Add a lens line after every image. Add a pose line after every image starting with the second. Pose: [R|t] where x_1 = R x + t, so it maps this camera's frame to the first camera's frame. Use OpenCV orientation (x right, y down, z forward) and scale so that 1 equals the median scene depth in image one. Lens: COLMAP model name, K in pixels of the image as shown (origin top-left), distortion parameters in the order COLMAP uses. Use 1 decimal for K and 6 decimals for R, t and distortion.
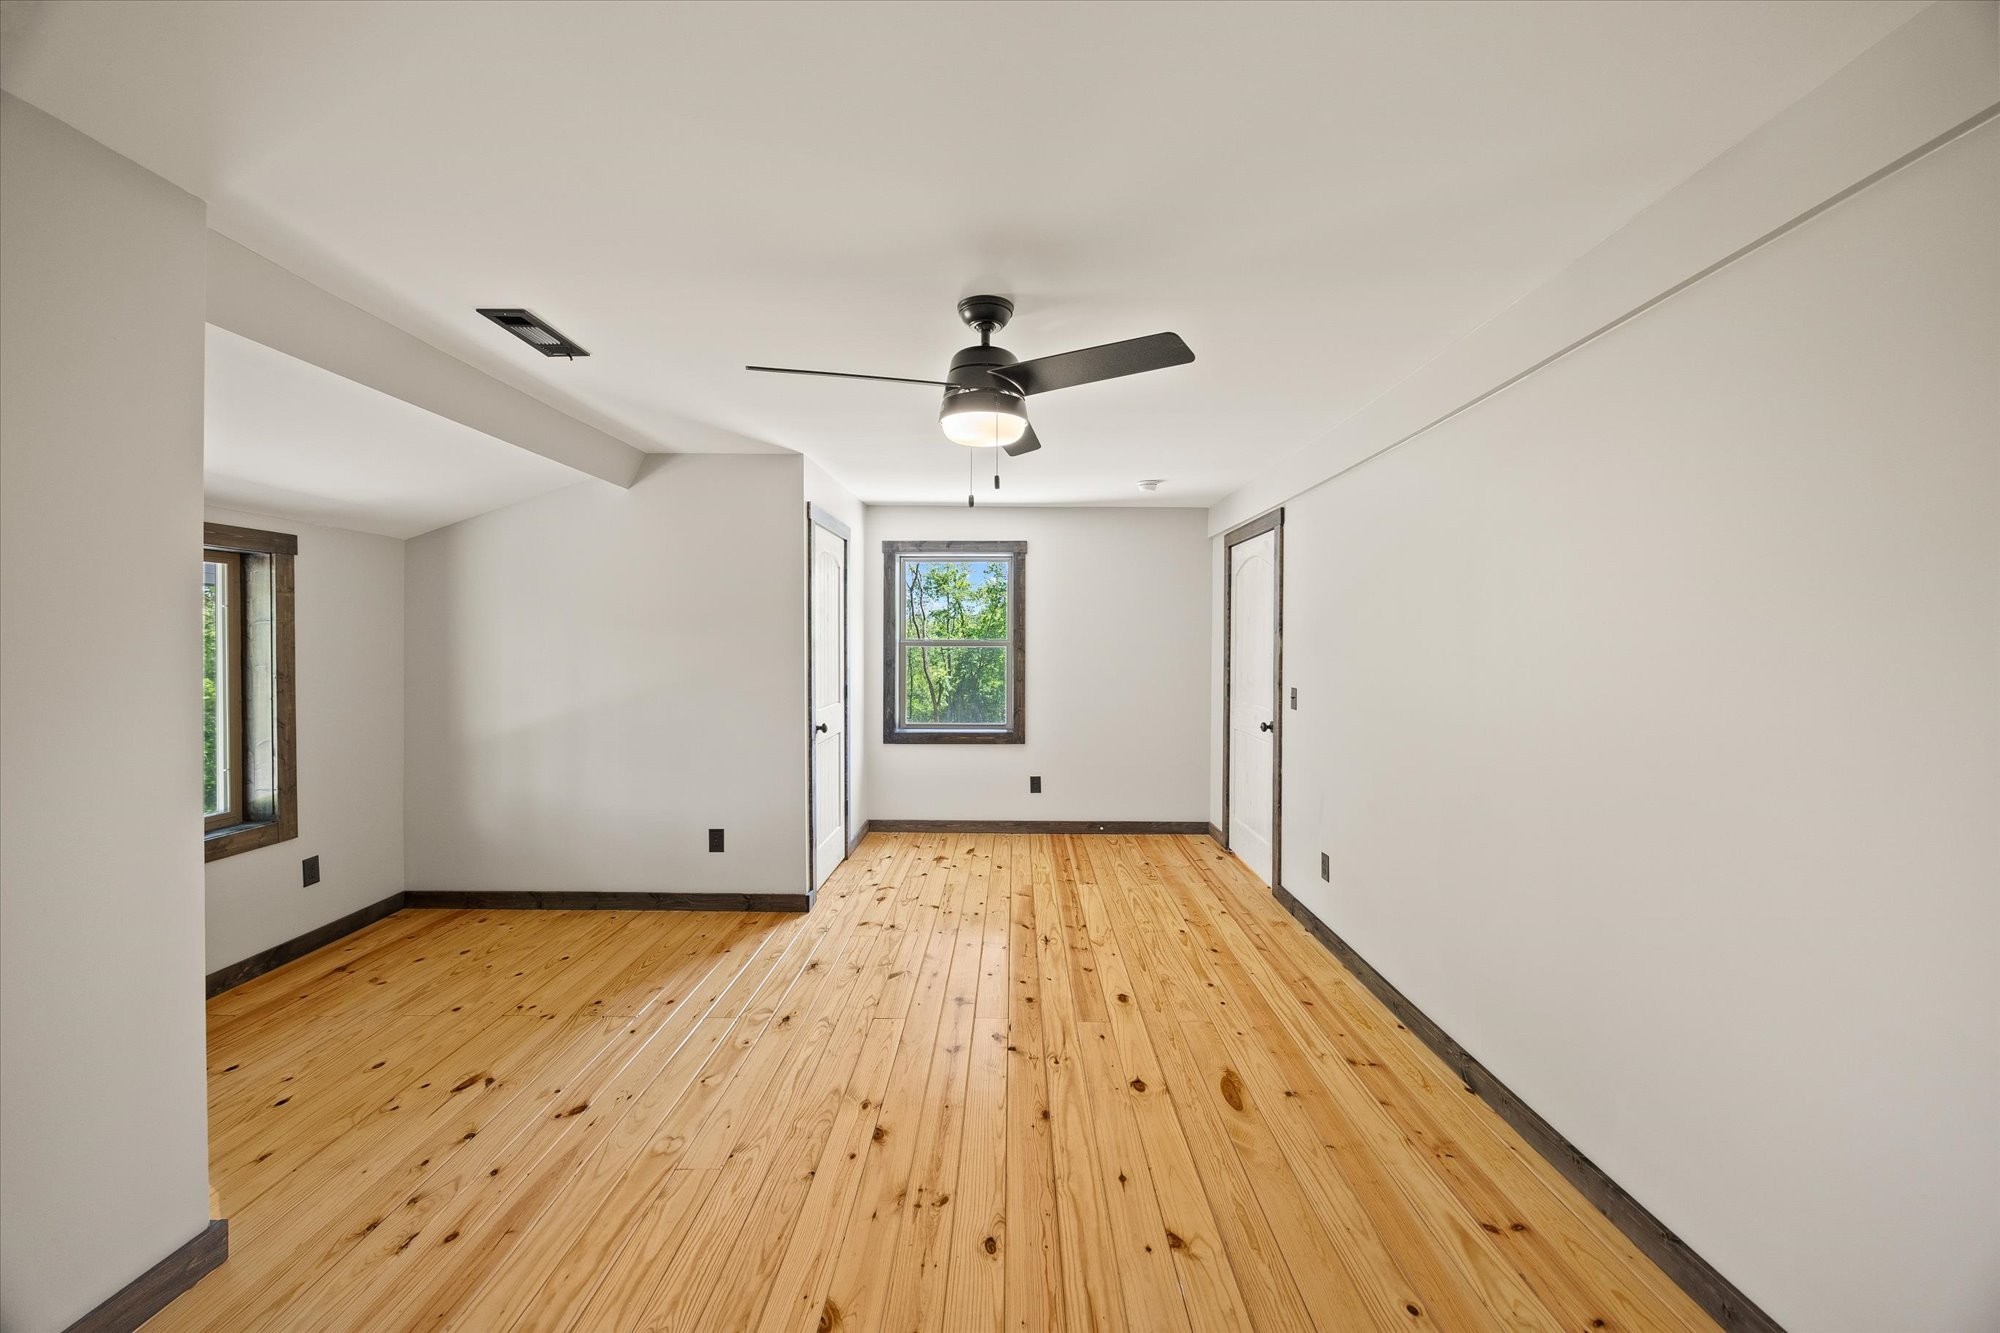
lens RADIAL K [[771.5, 0, 1005.6], [0, 771.5, 644.8], [0, 0, 1]] dist [-0.002126, -0.000307]
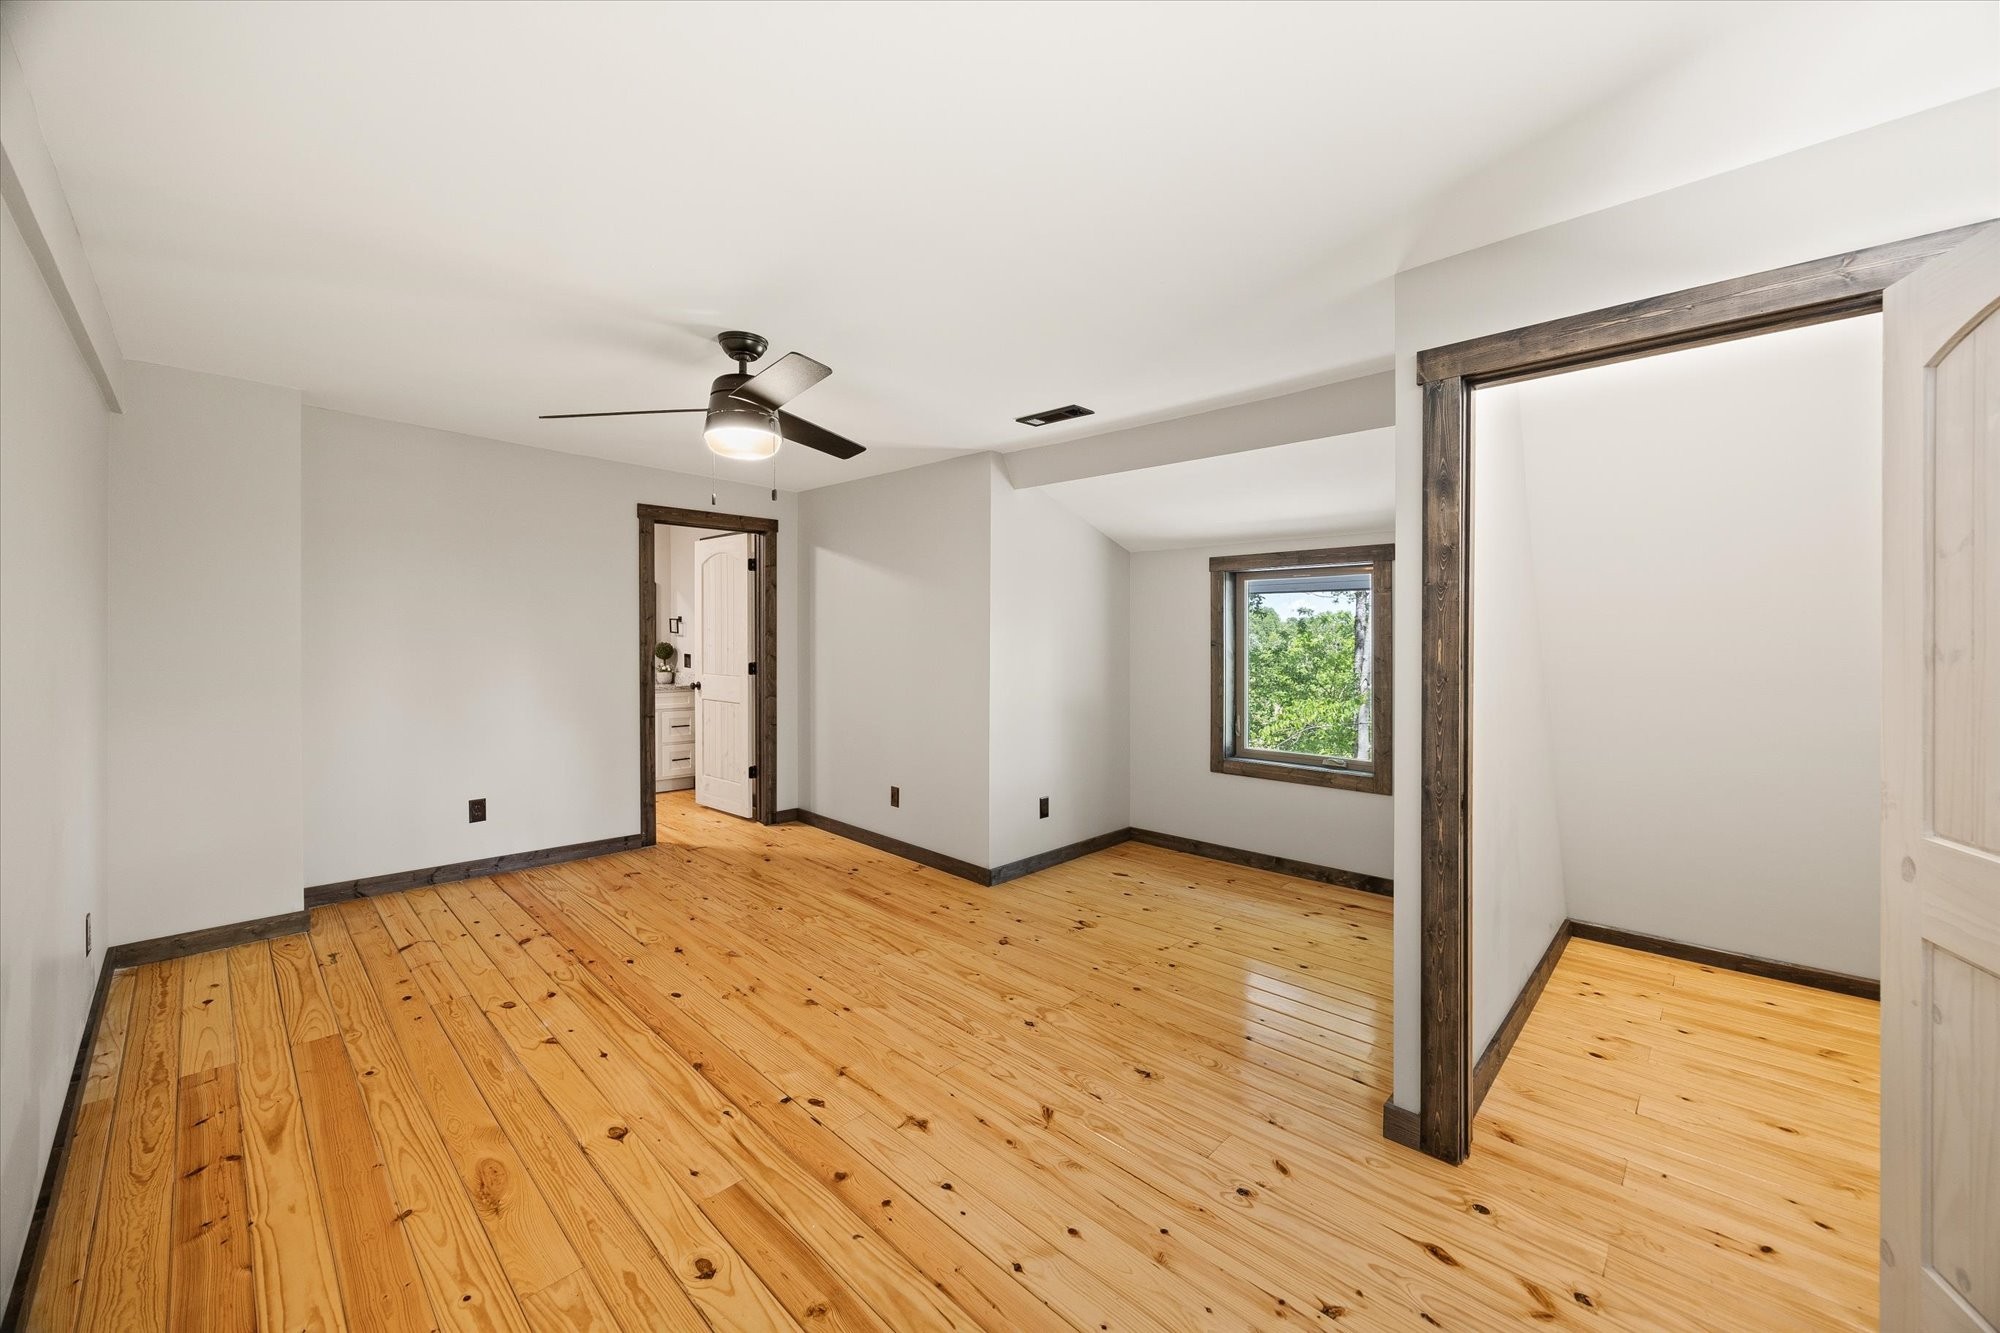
lens RADIAL K [[771.5, 0, 1005.6], [0, 771.5, 644.8], [0, 0, 1]] dist [-0.002126, -0.000307]
pose [[-0.686375, 0.004615, -0.727233, 0.514960], [-0.007106, 0.999890, 0.013052, 0.005051], [0.727213, 0.014126, -0.686266, 1.958262]]
